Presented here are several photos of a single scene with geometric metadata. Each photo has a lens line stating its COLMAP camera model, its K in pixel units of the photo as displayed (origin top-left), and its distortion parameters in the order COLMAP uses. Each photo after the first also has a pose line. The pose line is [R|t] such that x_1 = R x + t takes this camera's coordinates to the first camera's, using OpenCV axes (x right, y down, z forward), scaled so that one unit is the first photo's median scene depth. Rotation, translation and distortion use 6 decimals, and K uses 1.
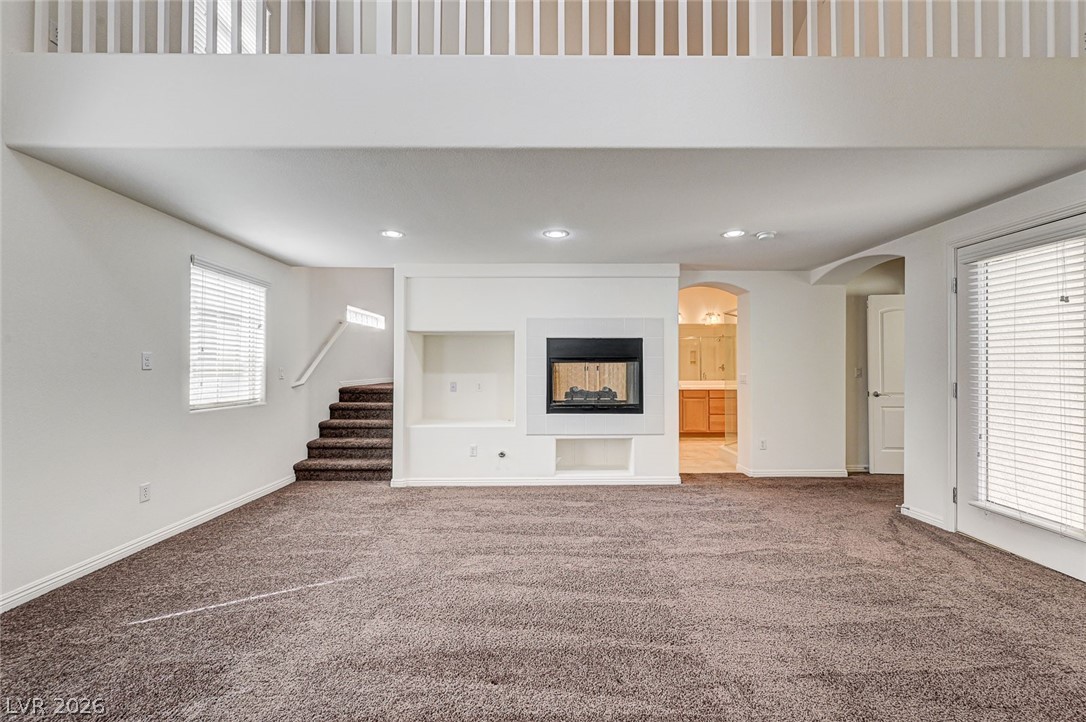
lens RADIAL K [[436.8, 0, 543.0], [0, 436.8, 359.6], [0, 0, 1]] dist [0.001994, -0.000297]
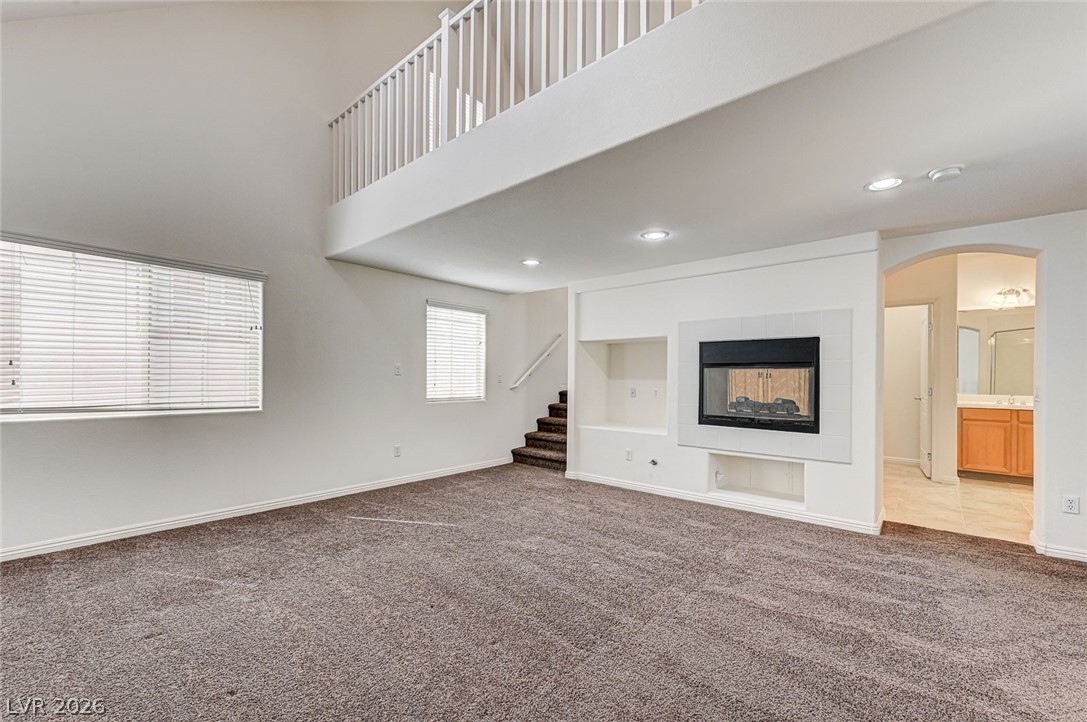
lens RADIAL K [[453.2, 0, 543.1], [0, 453.2, 371.9], [0, 0, 1]] dist [0.002358, 0.000142]
pose [[0.748801, -0.000761, -0.662794, 0.407086], [0.009555, 0.999908, 0.009647, 0.000877], [0.662726, -0.013557, 0.748740, 0.071040]]
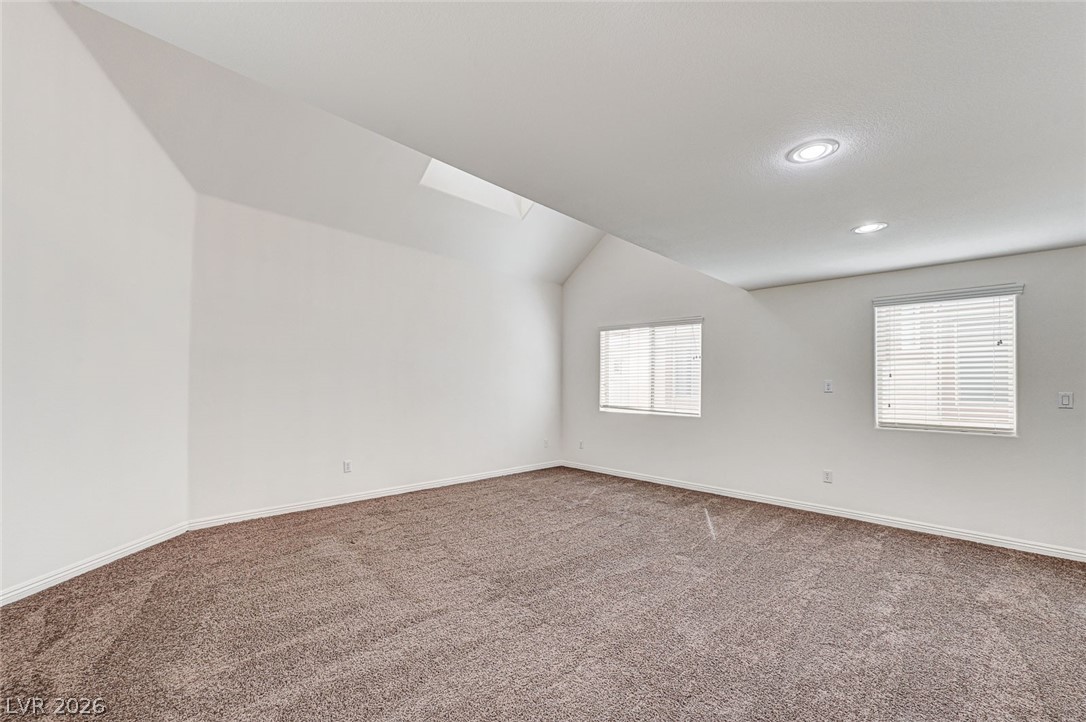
lens RADIAL K [[452.8, 0, 554.3], [0, 452.8, 379.8], [0, 0, 1]] dist [0.002358, 0.000142]
pose [[-0.687660, -0.022850, -0.725673, 0.561982], [0.005301, 0.999320, -0.036490, 0.022045], [0.726014, -0.028940, -0.687071, 0.932459]]
